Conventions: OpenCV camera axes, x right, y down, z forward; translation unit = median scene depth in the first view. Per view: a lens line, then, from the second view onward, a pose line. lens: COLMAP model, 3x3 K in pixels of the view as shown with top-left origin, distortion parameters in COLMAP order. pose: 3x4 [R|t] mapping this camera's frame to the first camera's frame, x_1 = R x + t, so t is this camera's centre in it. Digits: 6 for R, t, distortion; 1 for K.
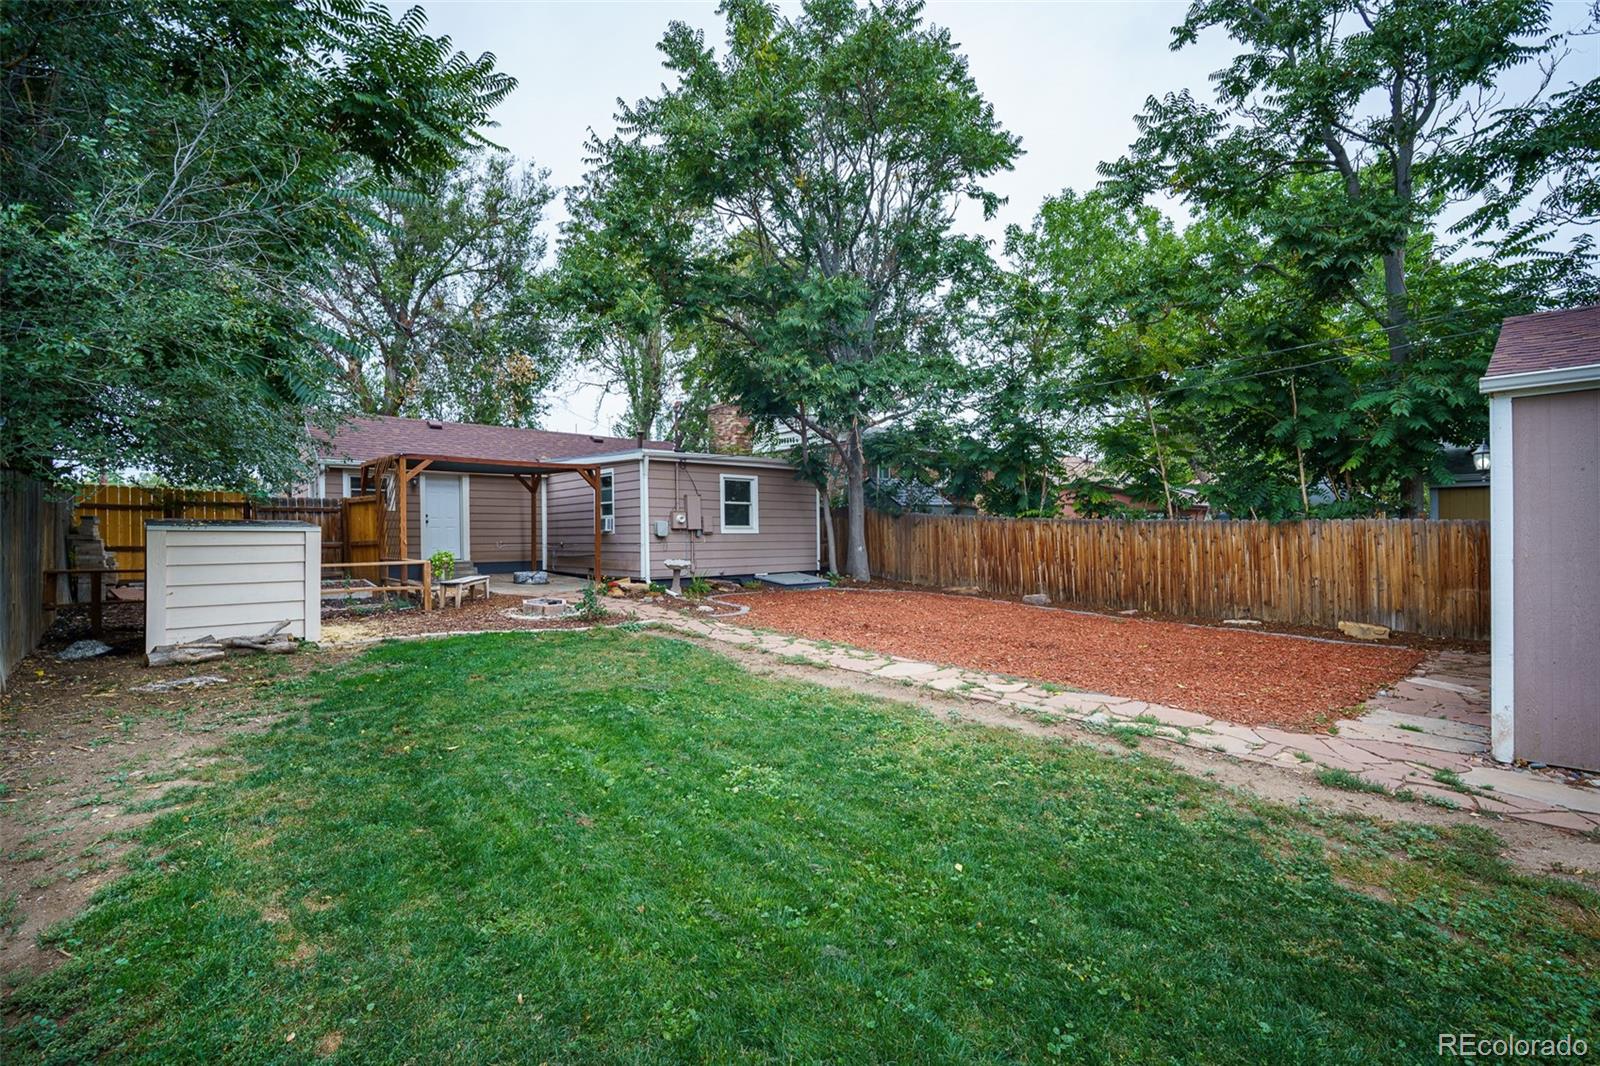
lens RADIAL K [[694.3, 0, 800.1], [0, 694.3, 530.9], [0, 0, 1]] dist [-0.009322, 0.001565]
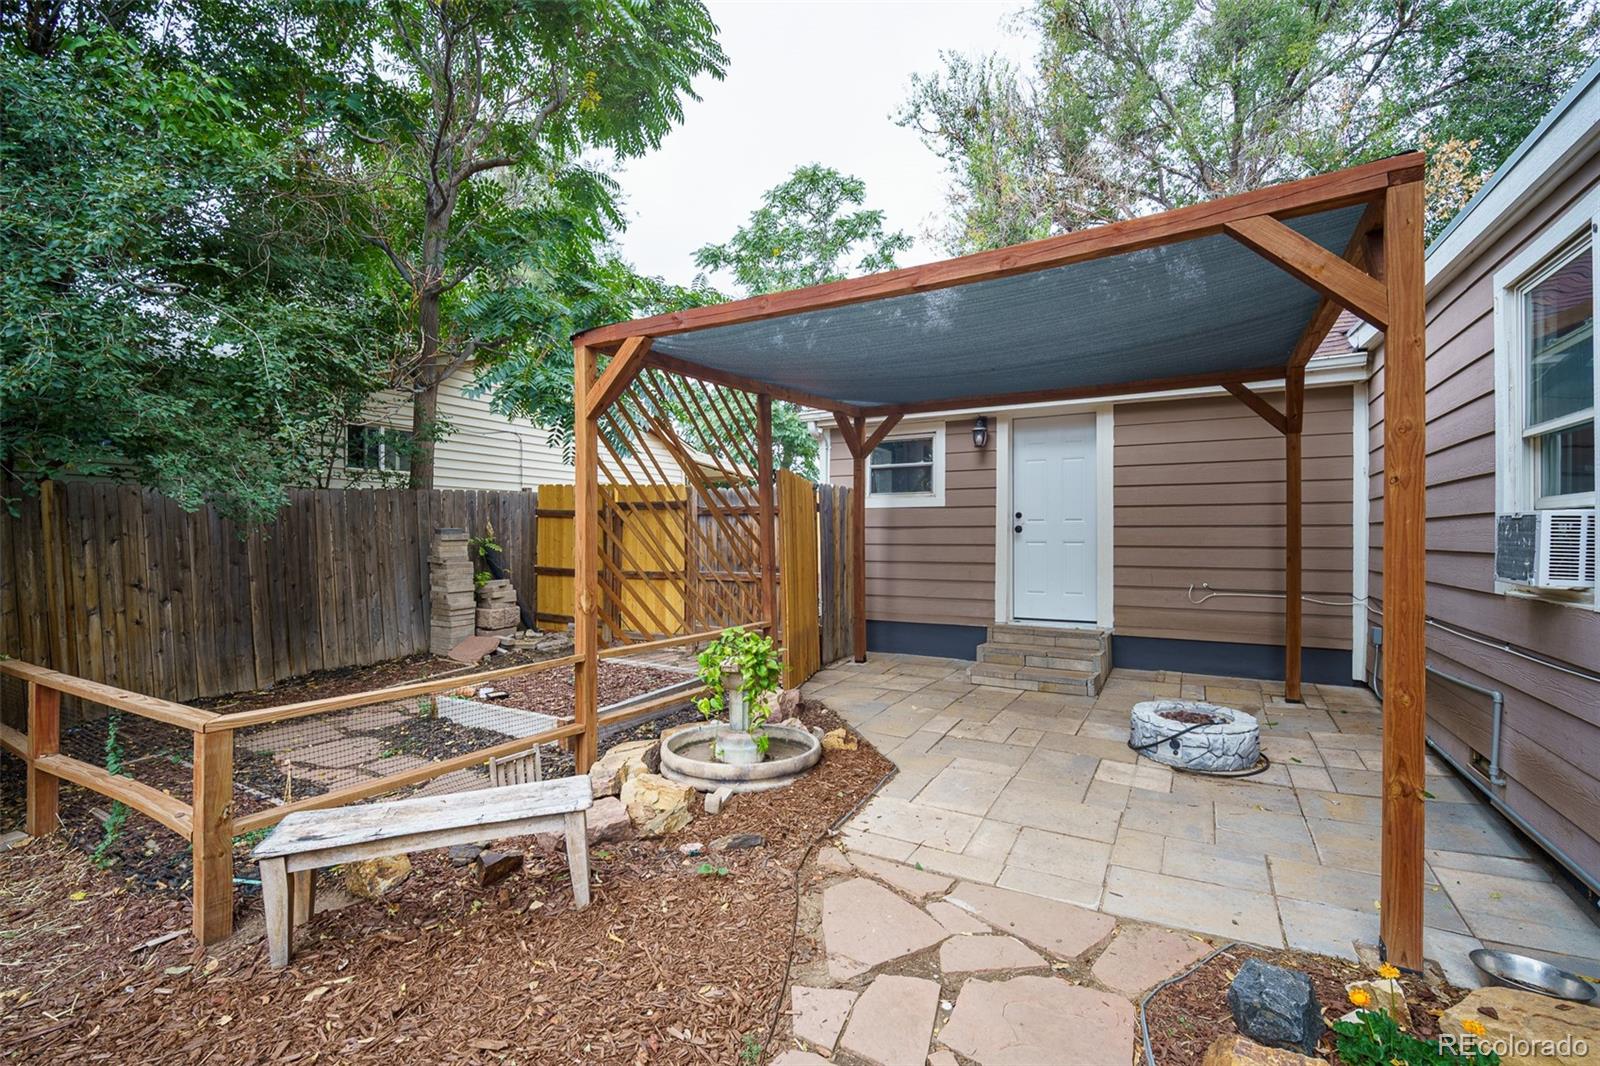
lens RADIAL K [[694.3, 0, 800.2], [0, 694.3, 530.6], [0, 0, 1]] dist [-0.009322, 0.001565]
pose [[0.324585, 0.002166, -0.945854, -0.189664], [-0.001204, 0.999998, 0.001876, -0.014938], [0.945856, 0.000530, 0.324587, 0.798270]]
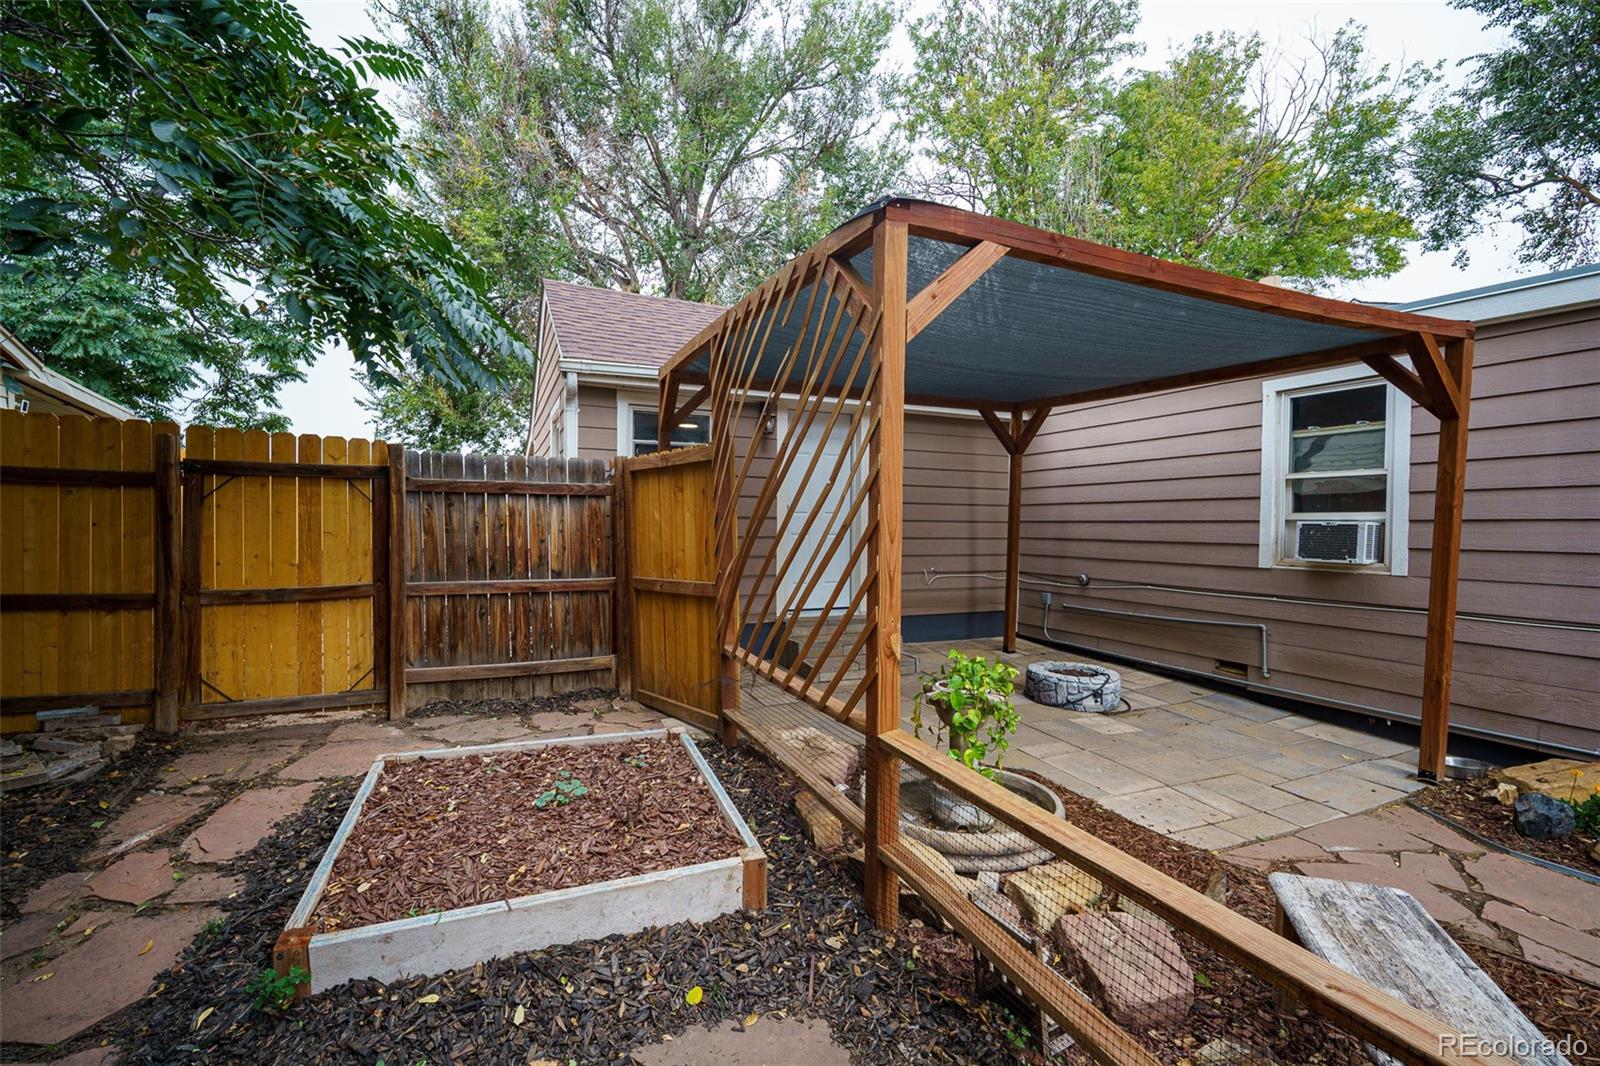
lens RADIAL K [[694.3, 0, 795.3], [0, 694.3, 533.8], [0, 0, 1]] dist [-0.009322, 0.001565]
pose [[0.948167, 0.022879, -0.316949, -0.432103], [-0.018620, 0.999691, 0.016461, -0.014533], [0.317227, -0.009707, 0.948300, 0.648102]]
